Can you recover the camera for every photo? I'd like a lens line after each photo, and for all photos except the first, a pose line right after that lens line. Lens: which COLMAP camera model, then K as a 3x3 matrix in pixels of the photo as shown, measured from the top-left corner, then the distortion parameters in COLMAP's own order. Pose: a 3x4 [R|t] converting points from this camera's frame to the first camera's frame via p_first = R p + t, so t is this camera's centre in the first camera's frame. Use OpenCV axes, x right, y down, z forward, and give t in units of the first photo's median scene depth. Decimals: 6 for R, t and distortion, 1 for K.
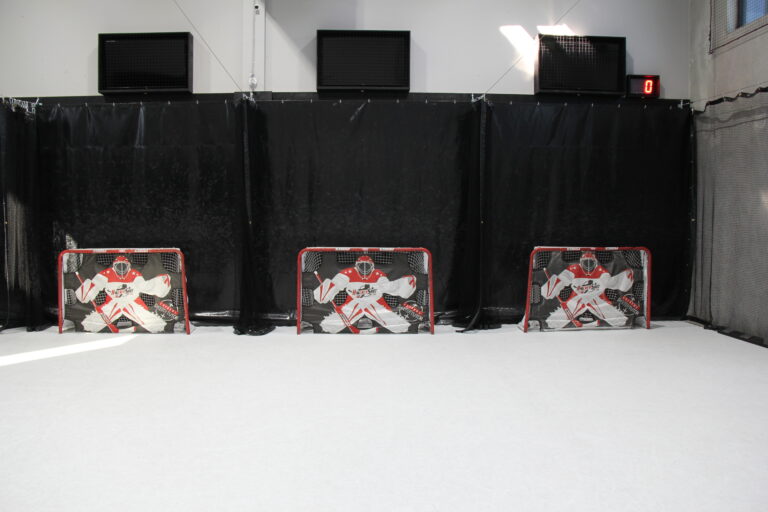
lens RADIAL K [[664.6, 0, 384.0], [0, 664.6, 256.0], [0, 0, 1]] dist [-0.188349, 0.006425]
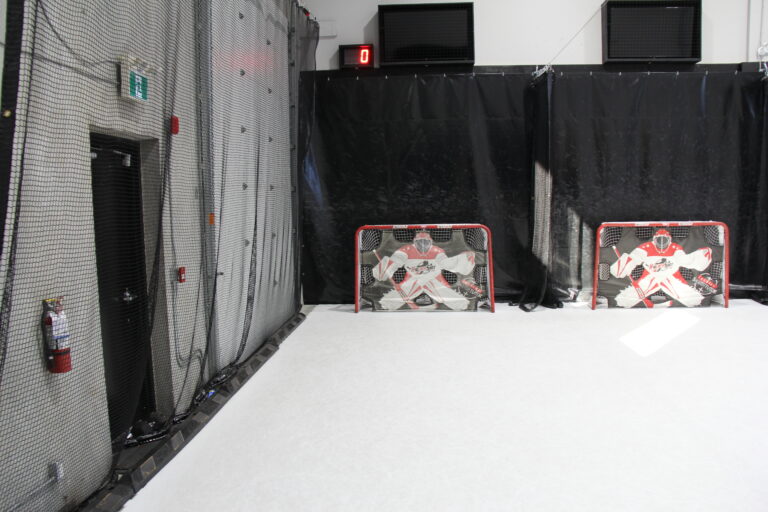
lens RADIAL K [[665.8, 0, 384.0], [0, 665.8, 256.0], [0, 0, 1]] dist [-0.102285, 0.012994]
pose [[0.995445, -0.005655, -0.095168, -0.373349], [0.008905, 0.999390, 0.033766, 0.001647], [0.094919, -0.034460, 0.994888, -0.016258]]
